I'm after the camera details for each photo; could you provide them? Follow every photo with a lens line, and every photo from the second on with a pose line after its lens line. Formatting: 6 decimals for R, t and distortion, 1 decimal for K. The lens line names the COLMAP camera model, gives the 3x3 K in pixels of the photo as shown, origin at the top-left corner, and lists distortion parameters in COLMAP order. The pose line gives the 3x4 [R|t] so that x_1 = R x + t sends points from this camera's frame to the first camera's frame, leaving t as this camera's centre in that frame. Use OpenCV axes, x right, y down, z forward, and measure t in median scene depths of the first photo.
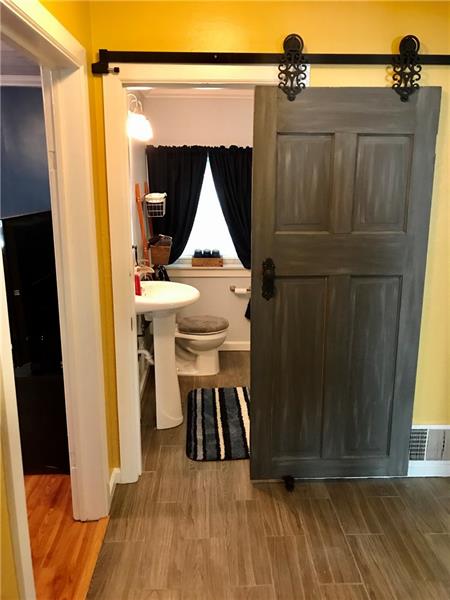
lens RADIAL K [[495.1, 0, 225.0], [0, 495.1, 300.0], [0, 0, 1]] dist [0.078817, -0.004893]
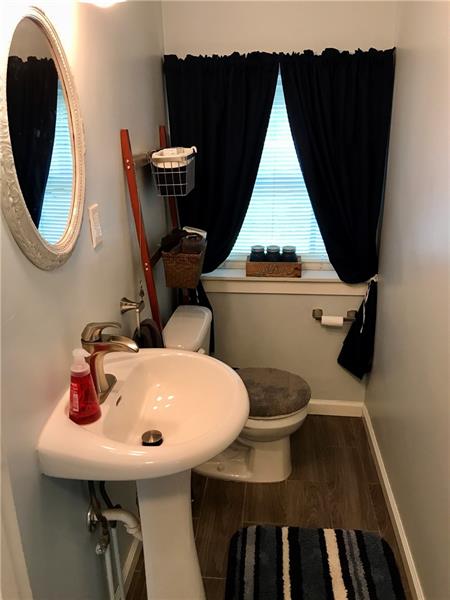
lens RADIAL K [[488.1, 0, 225.0], [0, 488.1, 300.0], [0, 0, 1]] dist [-0.000837, -0.005159]
pose [[0.990361, 0.026366, -0.135978, -0.015184], [-0.011522, 0.993995, 0.108819, -0.109850], [0.138031, -0.106203, 0.984717, 0.476630]]
